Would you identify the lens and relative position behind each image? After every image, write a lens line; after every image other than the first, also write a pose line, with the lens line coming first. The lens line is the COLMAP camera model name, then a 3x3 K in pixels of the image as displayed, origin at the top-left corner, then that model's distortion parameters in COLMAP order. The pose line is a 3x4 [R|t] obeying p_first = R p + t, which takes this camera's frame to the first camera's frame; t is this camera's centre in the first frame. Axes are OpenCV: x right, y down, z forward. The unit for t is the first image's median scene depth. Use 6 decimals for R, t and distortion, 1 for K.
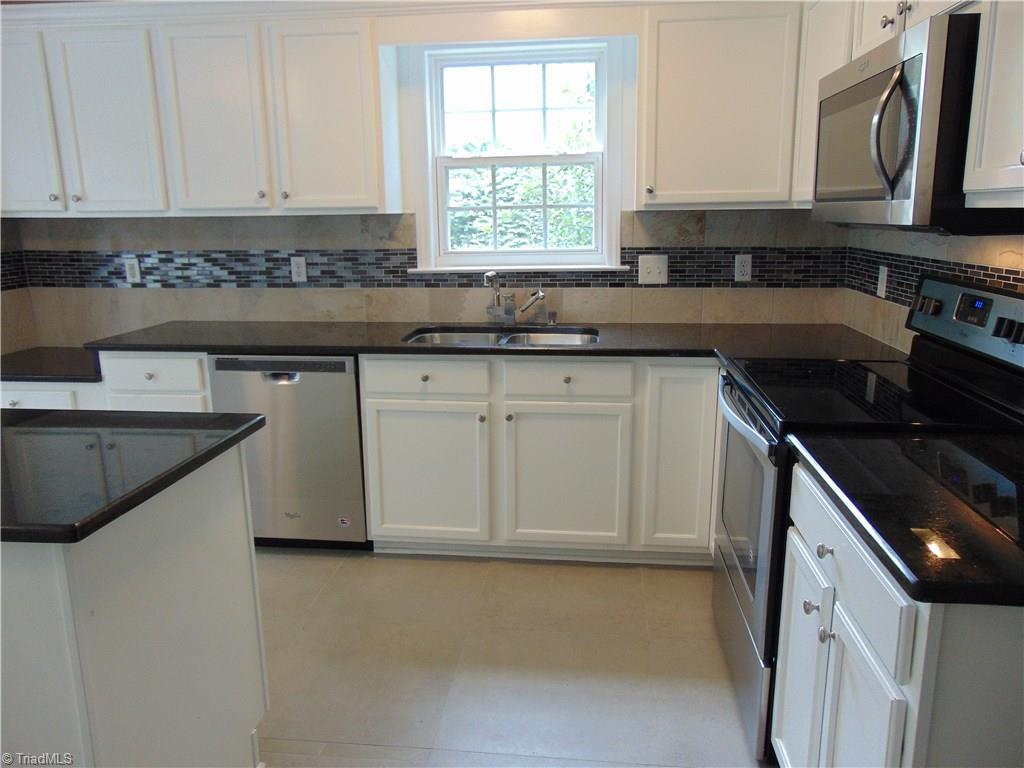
lens RADIAL K [[754.9, 0, 518.4], [0, 754.9, 392.8], [0, 0, 1]] dist [-0.018367, 0.033607]
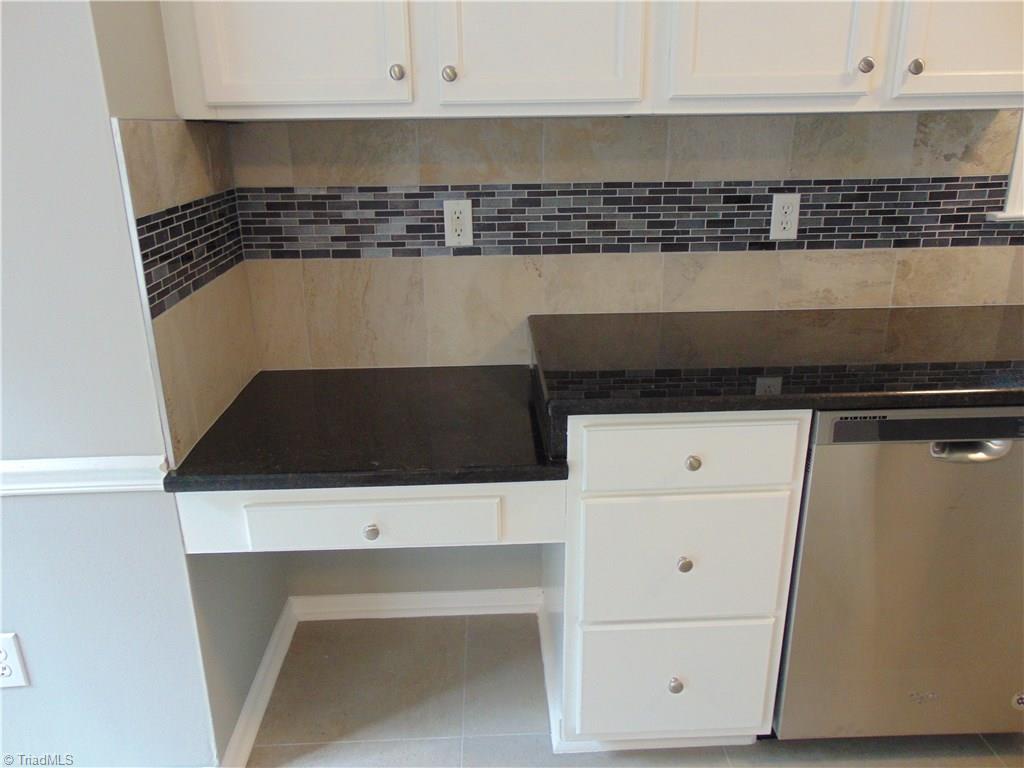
lens RADIAL K [[754.9, 0, 516.6], [0, 754.9, 379.4], [0, 0, 1]] dist [-0.018367, 0.033607]
pose [[0.988839, -0.049034, 0.140685, -0.576807], [0.036986, 0.995521, 0.087009, -0.103145], [-0.144321, -0.080835, 0.986224, 0.491082]]
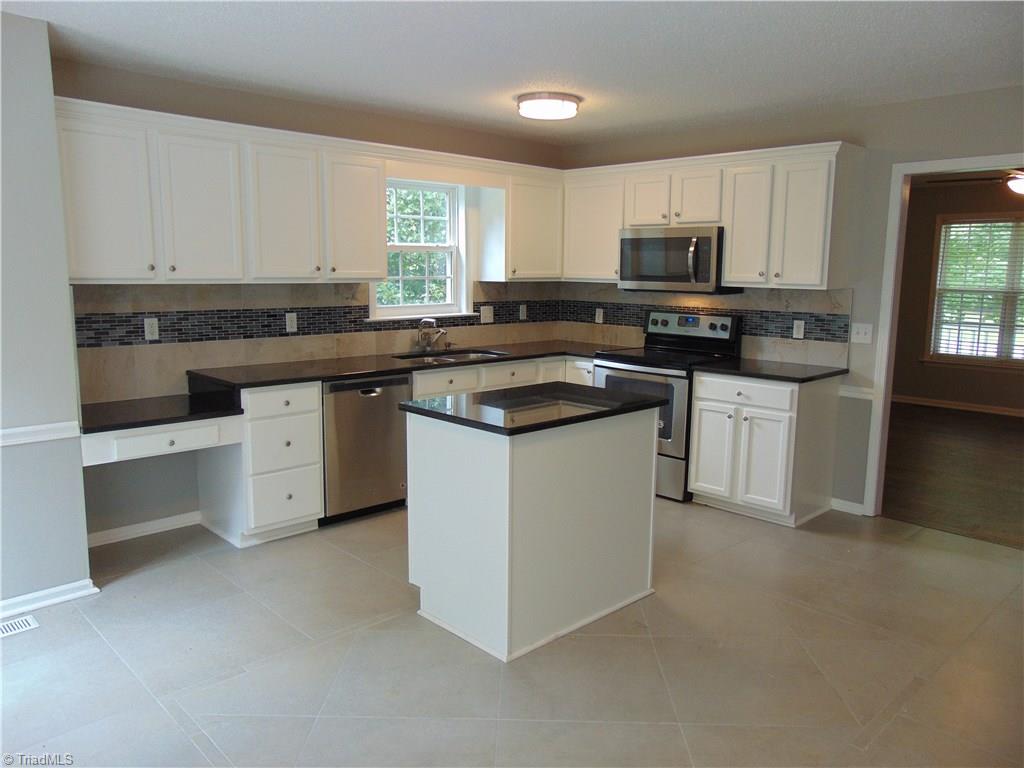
lens RADIAL K [[754.9, 0, 507.7], [0, 754.9, 386.8], [0, 0, 1]] dist [-0.018367, 0.033607]
pose [[0.642488, -0.099539, 0.759804, -1.086228], [0.162561, 0.986664, -0.008201, 0.021069], [-0.748855, 0.128783, 0.650101, -0.133825]]
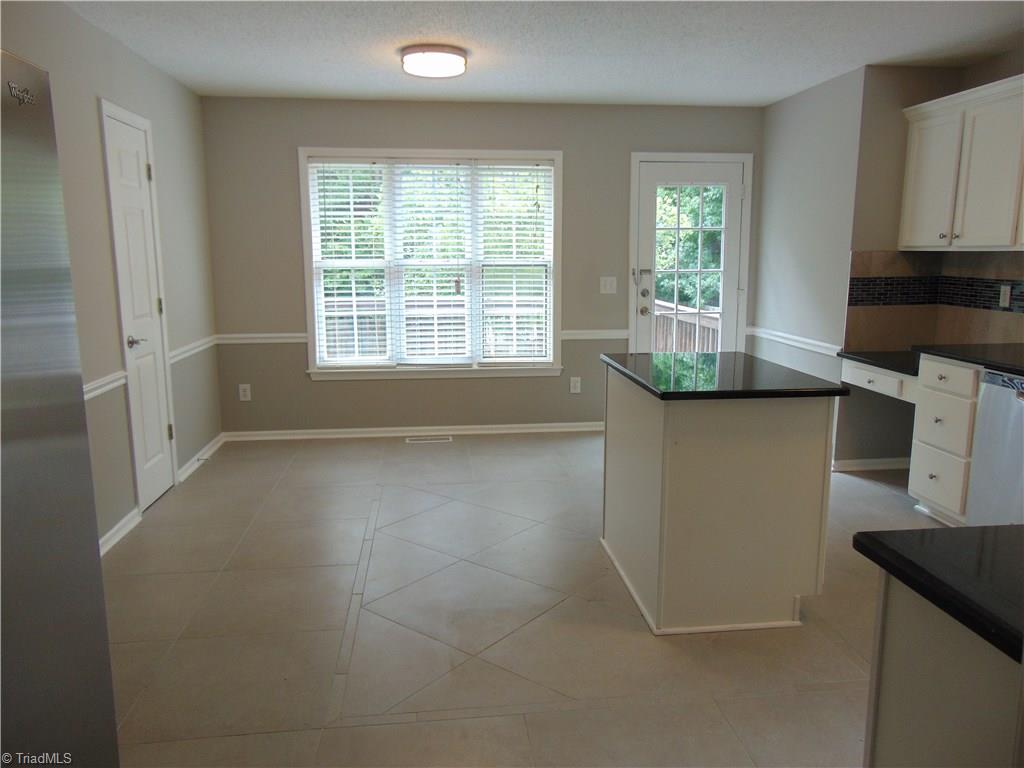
lens RADIAL K [[754.9, 0, 518.3], [0, 754.9, 379.7], [0, 0, 1]] dist [-0.018367, 0.033607]
pose [[0.219800, 0.172657, -0.960145, 0.478052], [-0.231473, 0.965337, 0.120601, -0.005744], [0.947686, 0.195739, 0.252146, 0.025791]]
